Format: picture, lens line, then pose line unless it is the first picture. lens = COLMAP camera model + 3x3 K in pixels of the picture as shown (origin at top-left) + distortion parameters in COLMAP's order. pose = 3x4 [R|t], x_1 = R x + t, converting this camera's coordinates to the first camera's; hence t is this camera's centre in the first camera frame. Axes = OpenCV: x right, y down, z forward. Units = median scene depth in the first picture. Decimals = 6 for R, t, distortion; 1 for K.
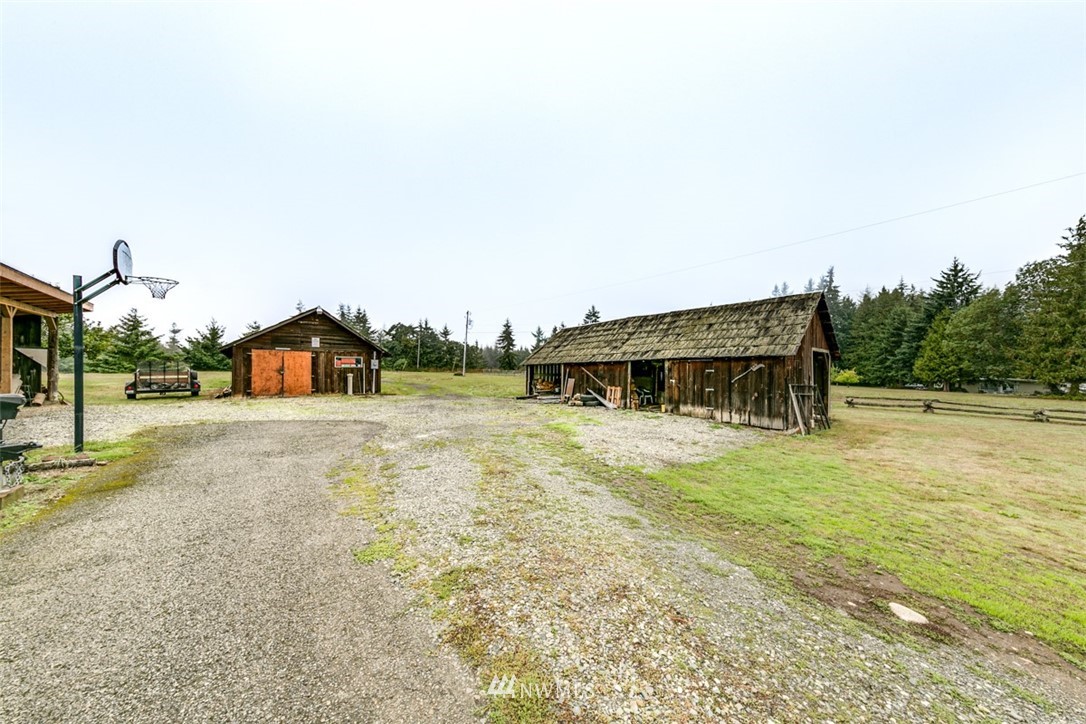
lens RADIAL K [[351.2, 0, 546.8], [0, 351.2, 350.2], [0, 0, 1]] dist [0.000392, -0.000070]
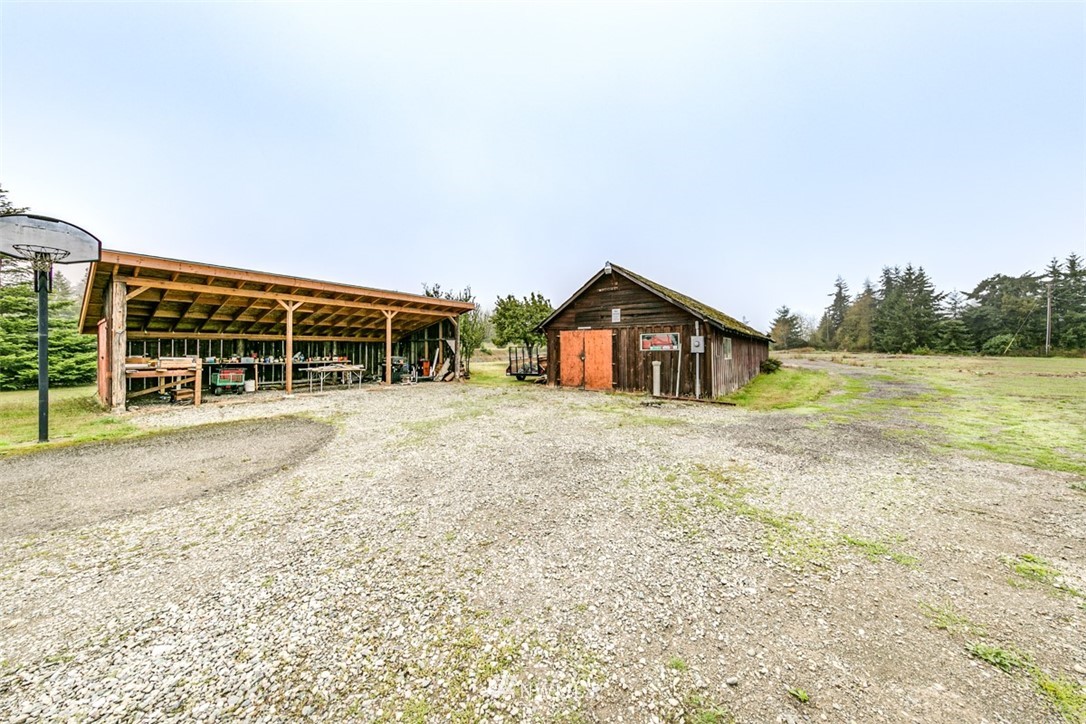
lens RADIAL K [[351.2, 0, 546.8], [0, 351.2, 350.2], [0, 0, 1]] dist [0.000392, -0.000070]
pose [[0.219085, -0.013913, -0.975607, -0.012004], [0.058573, 0.998283, -0.001083, 0.039021], [0.973946, -0.056907, 0.219524, 0.704965]]
